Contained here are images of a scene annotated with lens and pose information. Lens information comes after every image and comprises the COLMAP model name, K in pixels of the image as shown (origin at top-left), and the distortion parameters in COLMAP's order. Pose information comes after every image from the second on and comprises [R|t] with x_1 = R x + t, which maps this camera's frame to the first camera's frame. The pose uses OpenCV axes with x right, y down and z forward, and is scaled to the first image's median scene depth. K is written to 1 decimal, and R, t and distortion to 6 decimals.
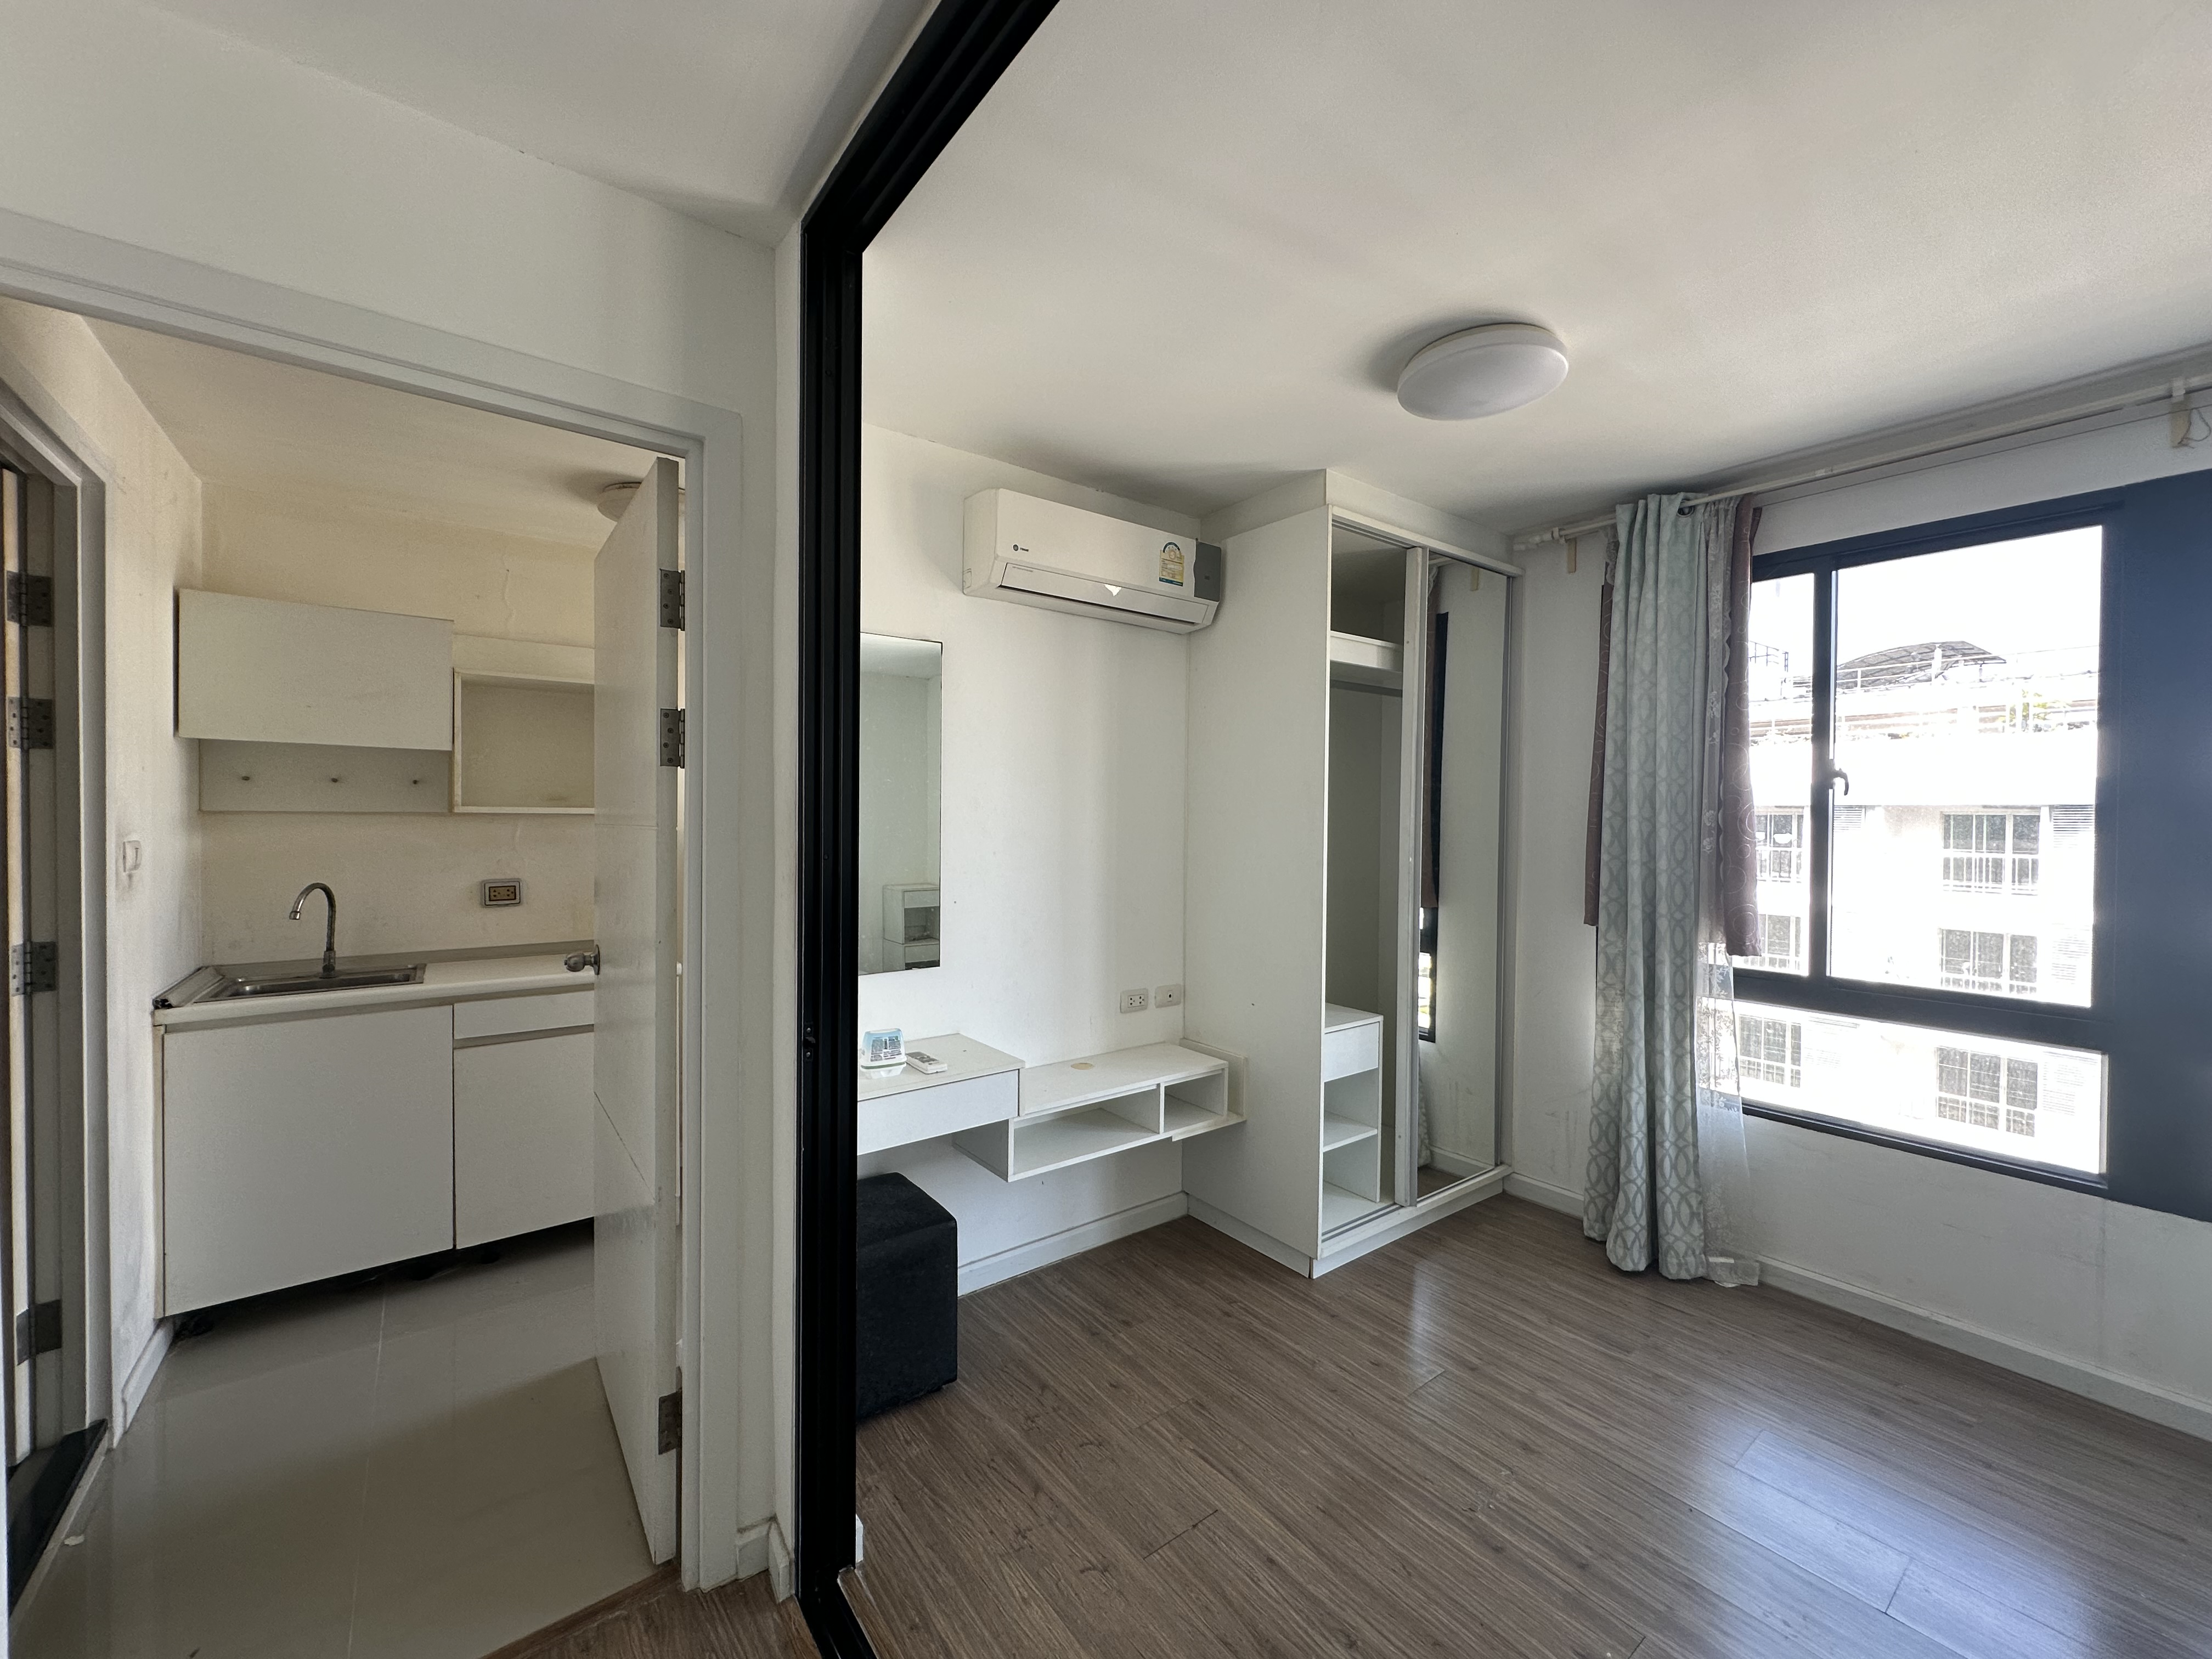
lens RADIAL K [[886.7, 0, 1103.8], [0, 886.7, 825.3], [0, 0, 1]] dist [0.008558, 0.000105]
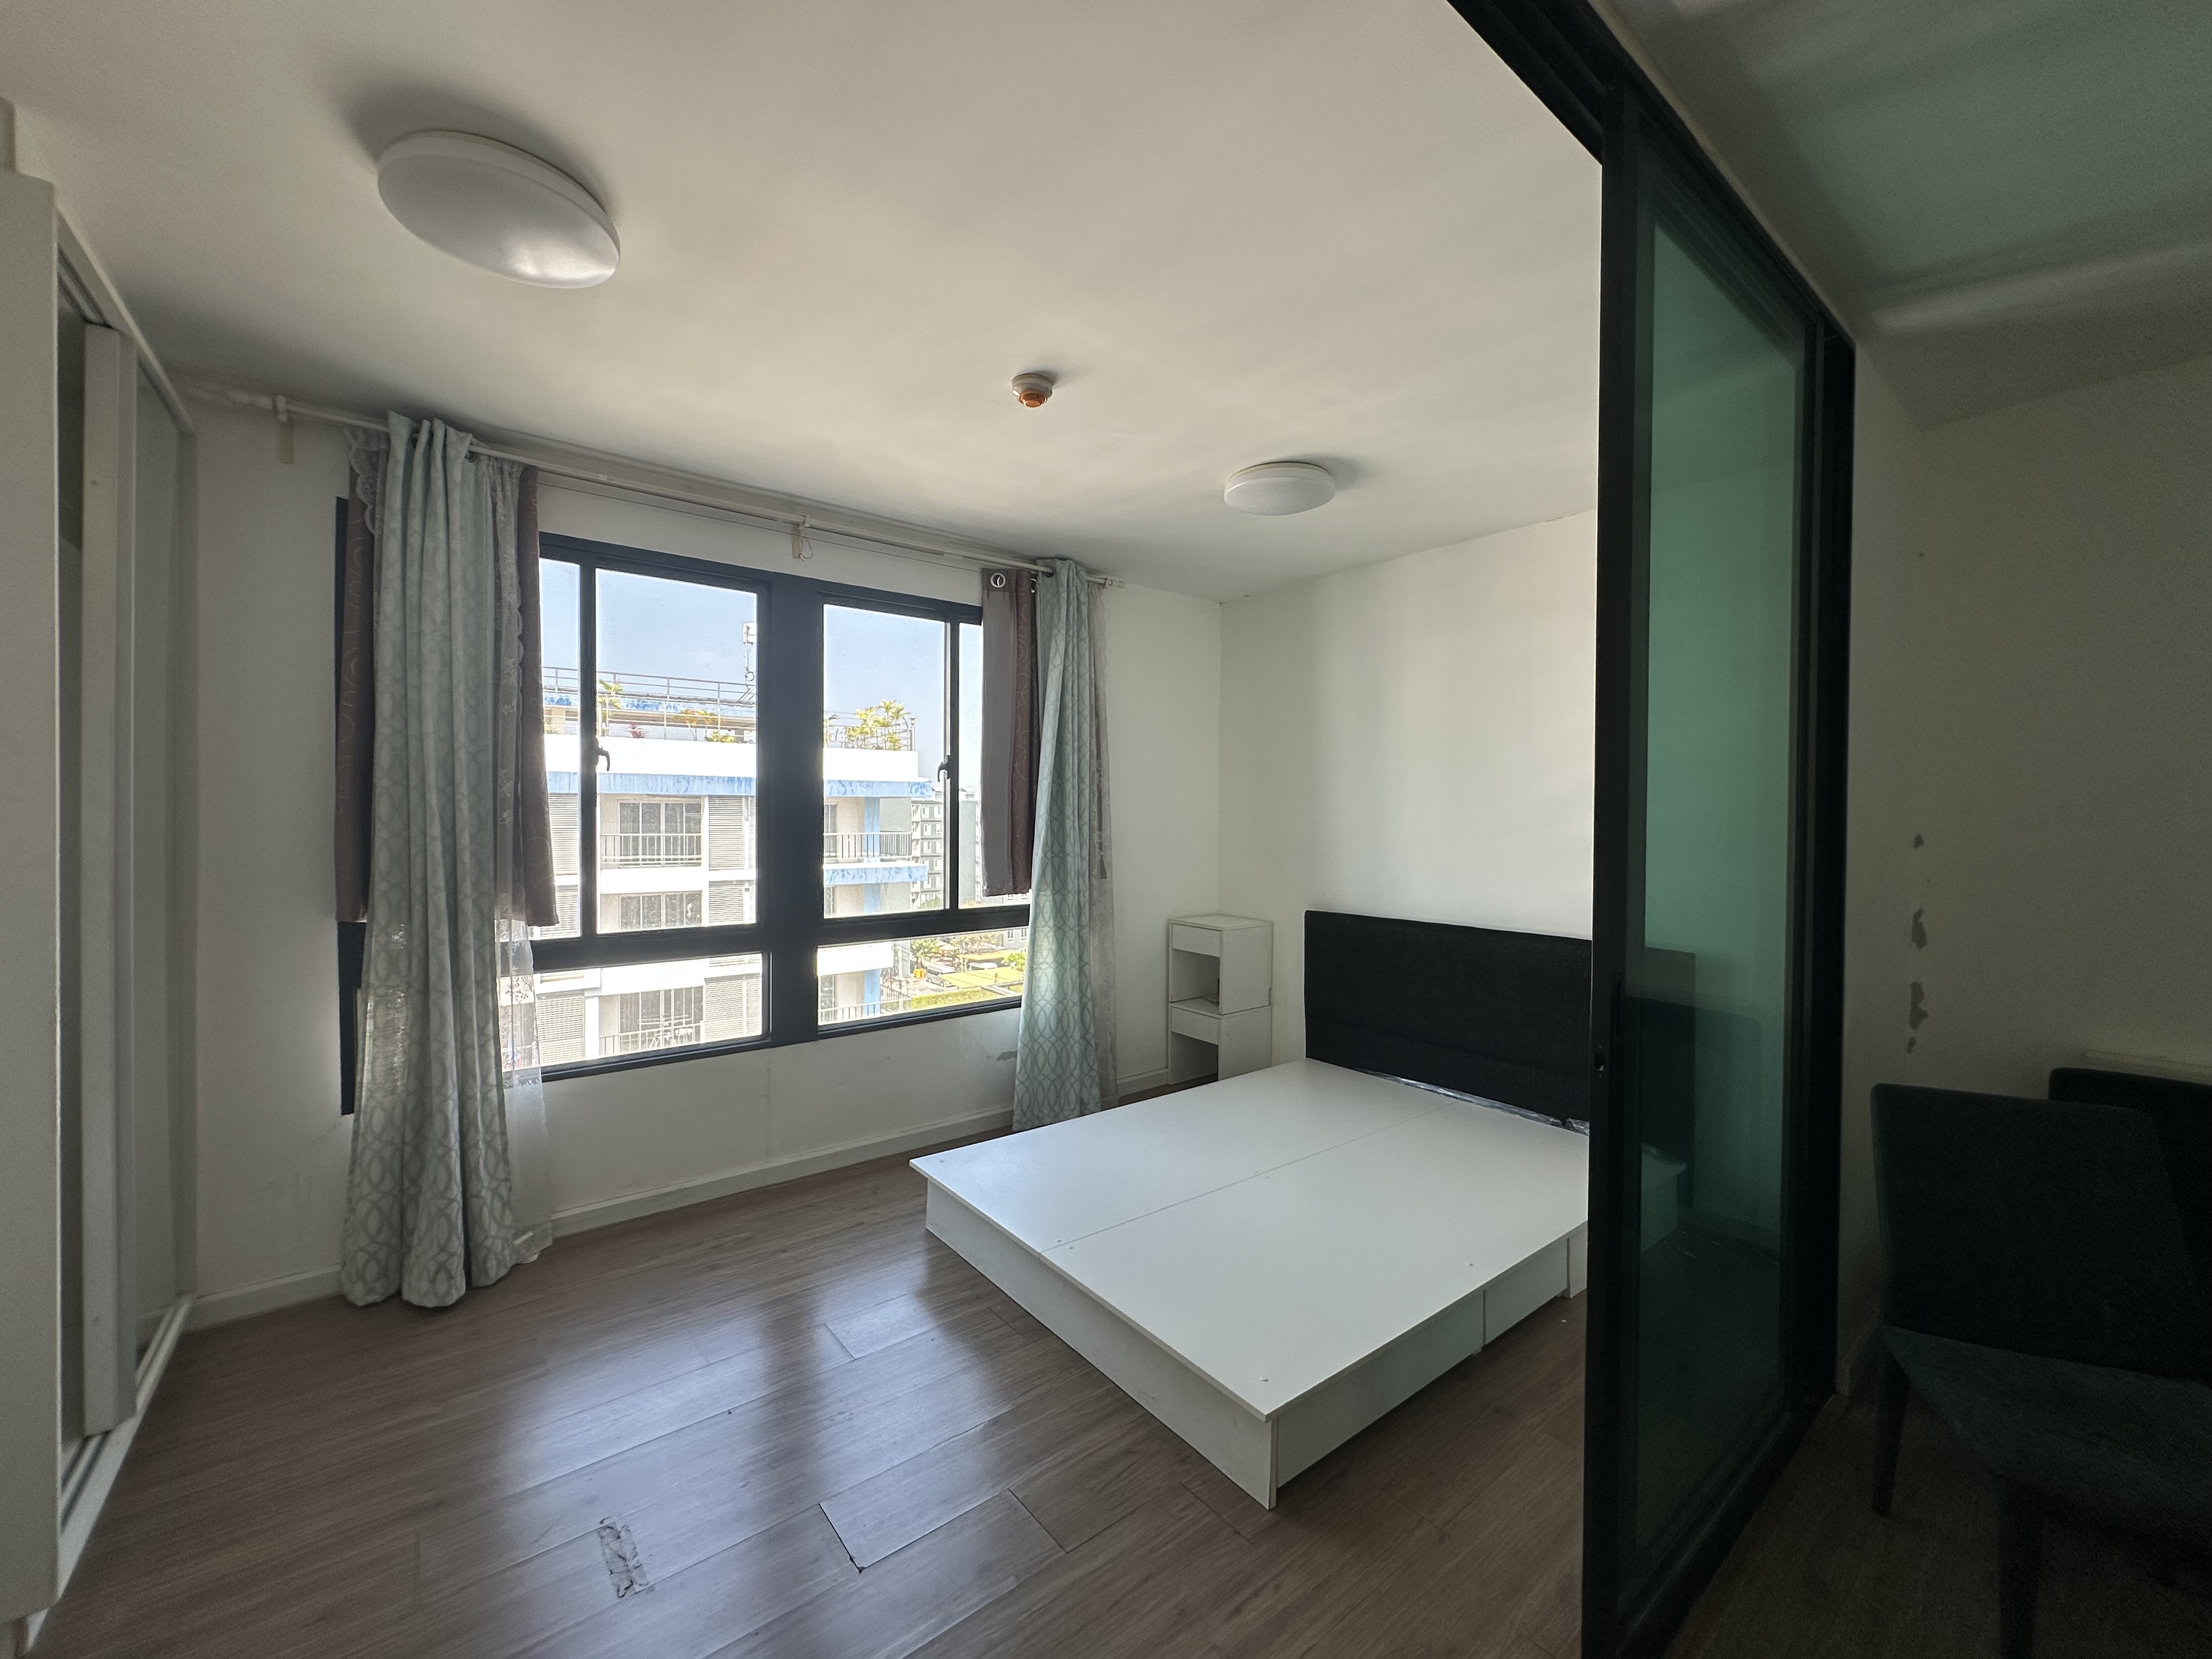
lens RADIAL K [[886.7, 0, 1104.1], [0, 886.7, 826.5], [0, 0, 1]] dist [0.008558, 0.000105]
pose [[-0.004758, -0.022807, 0.999729, -0.288241], [0.007747, 0.999709, 0.022843, 0.014961], [-0.999959, 0.007854, -0.004580, 0.364119]]
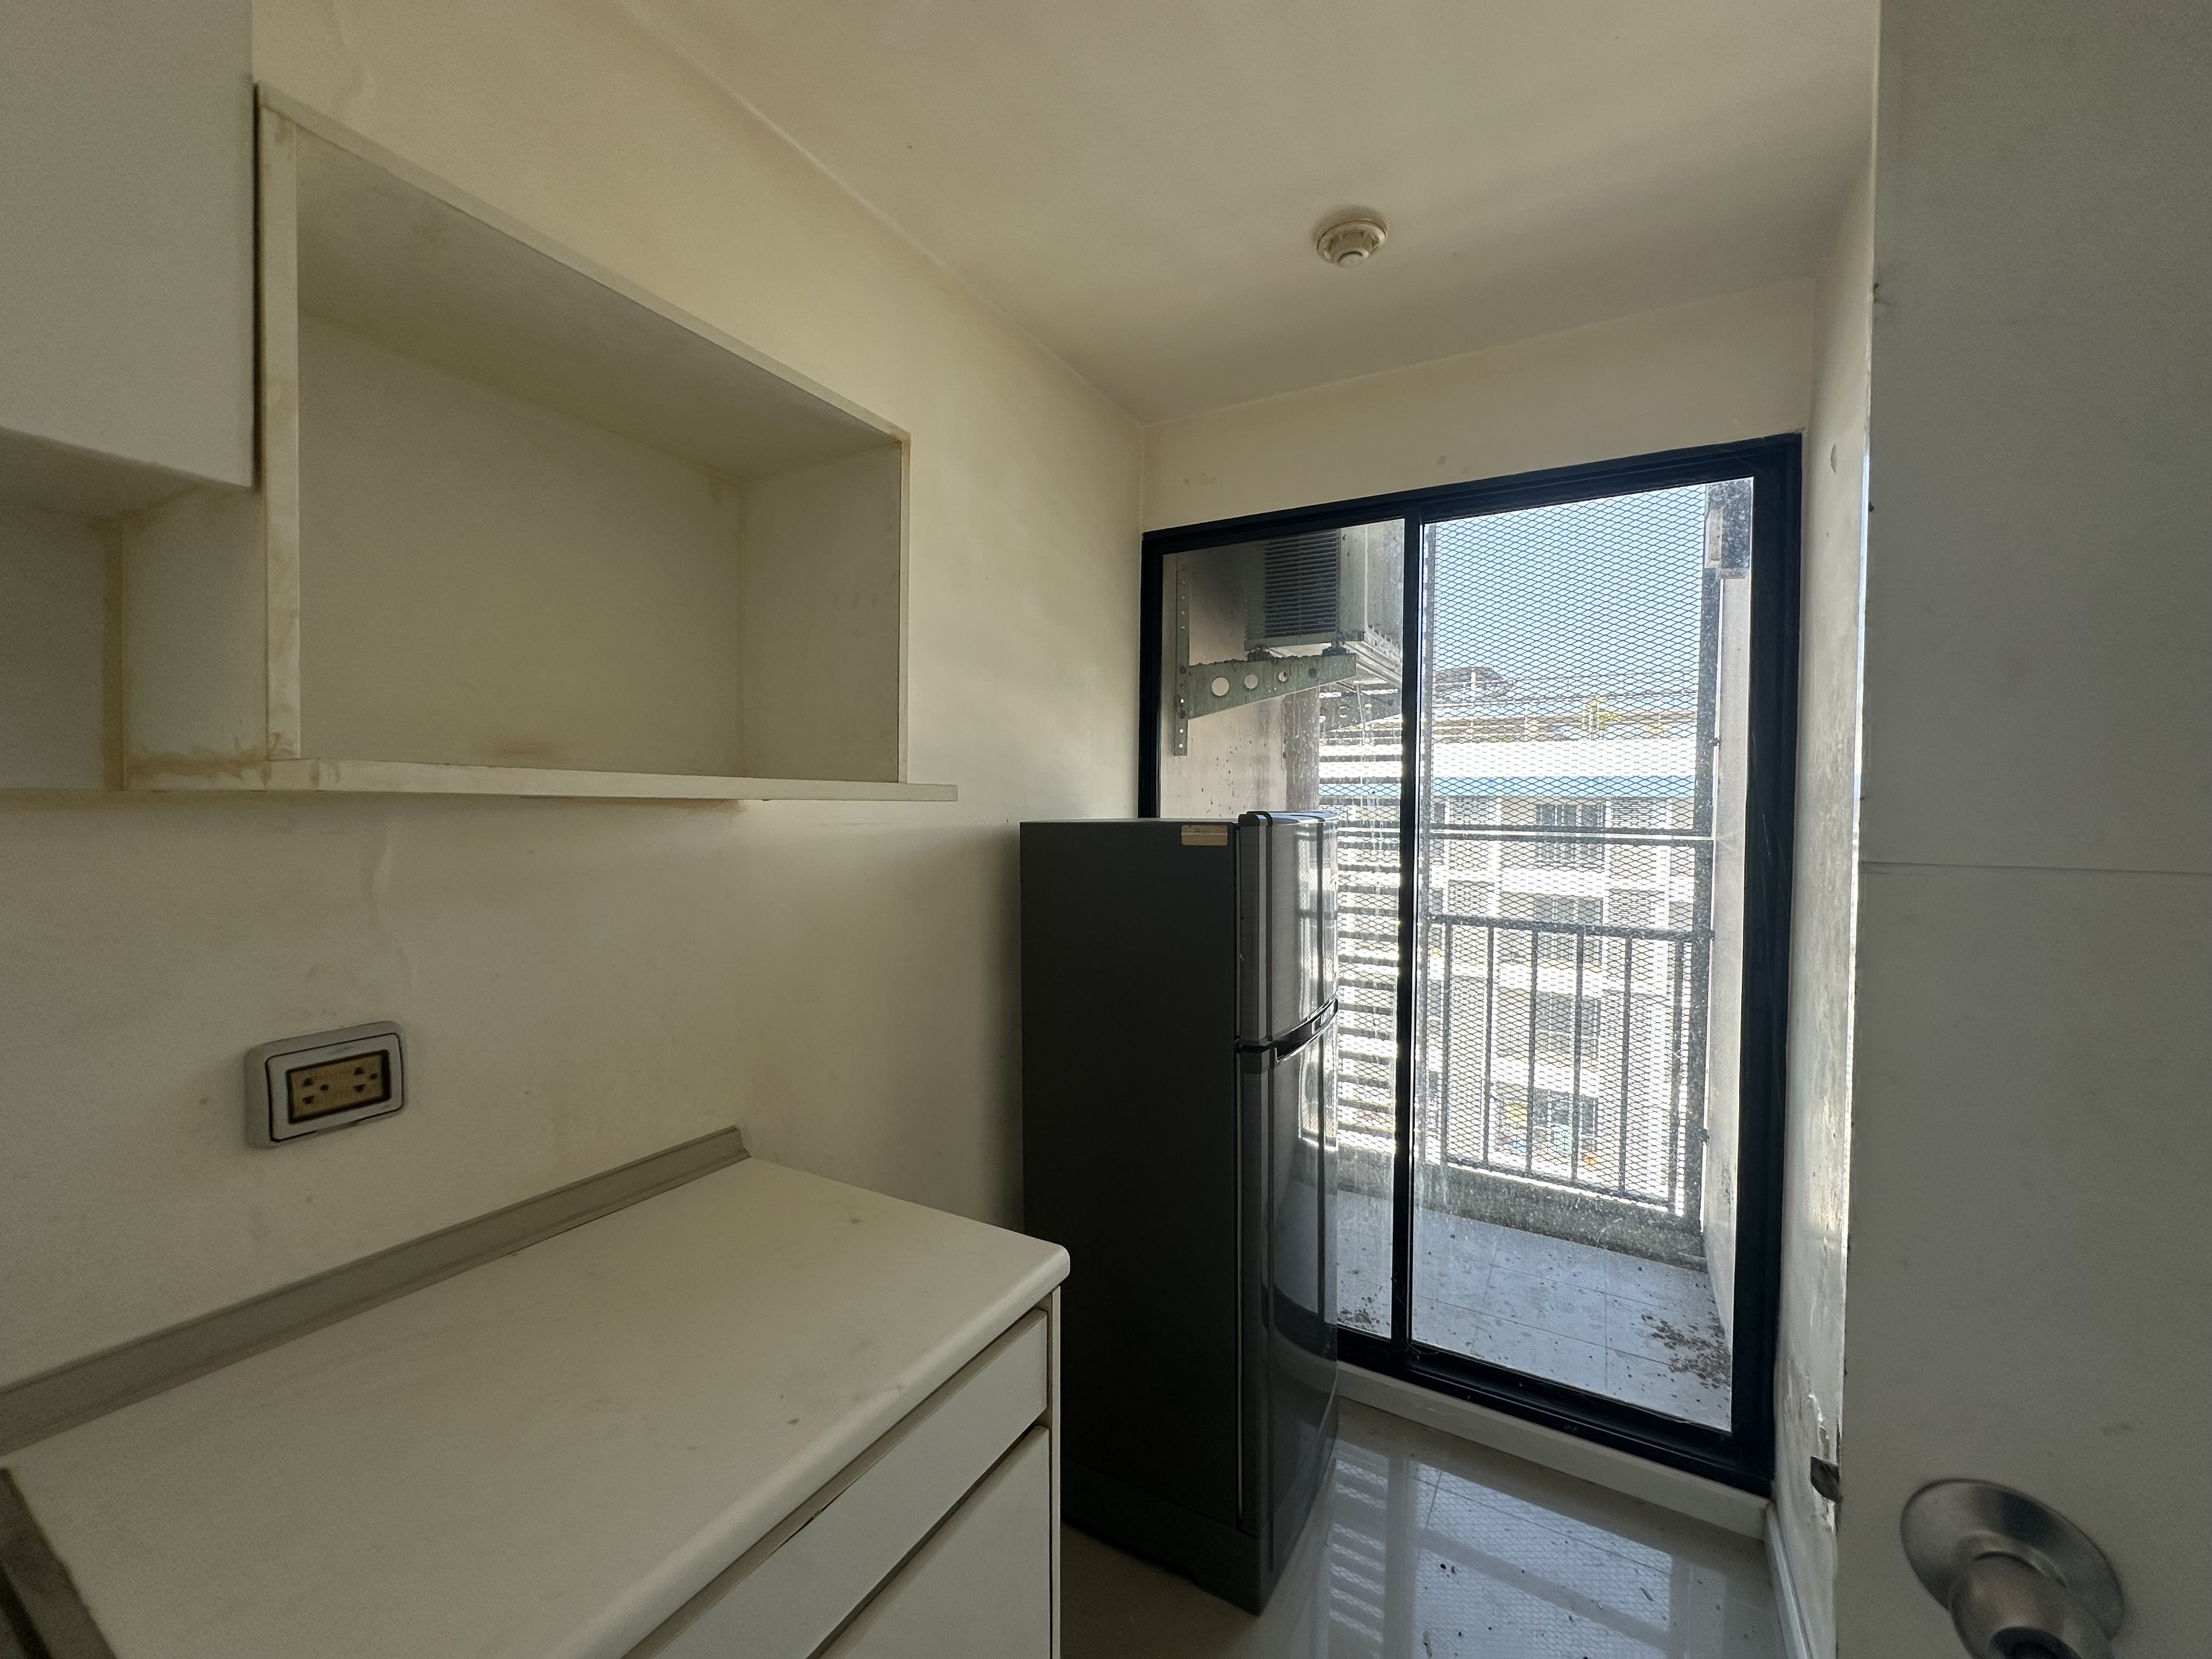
lens RADIAL K [[886.7, 0, 1104.8], [0, 886.7, 823.6], [0, 0, 1]] dist [0.008558, 0.000105]
pose [[0.924946, -0.003900, 0.380078, -0.083804], [-0.001757, 0.999893, 0.014538, -0.001463], [-0.380094, -0.014115, 0.924840, 0.097781]]
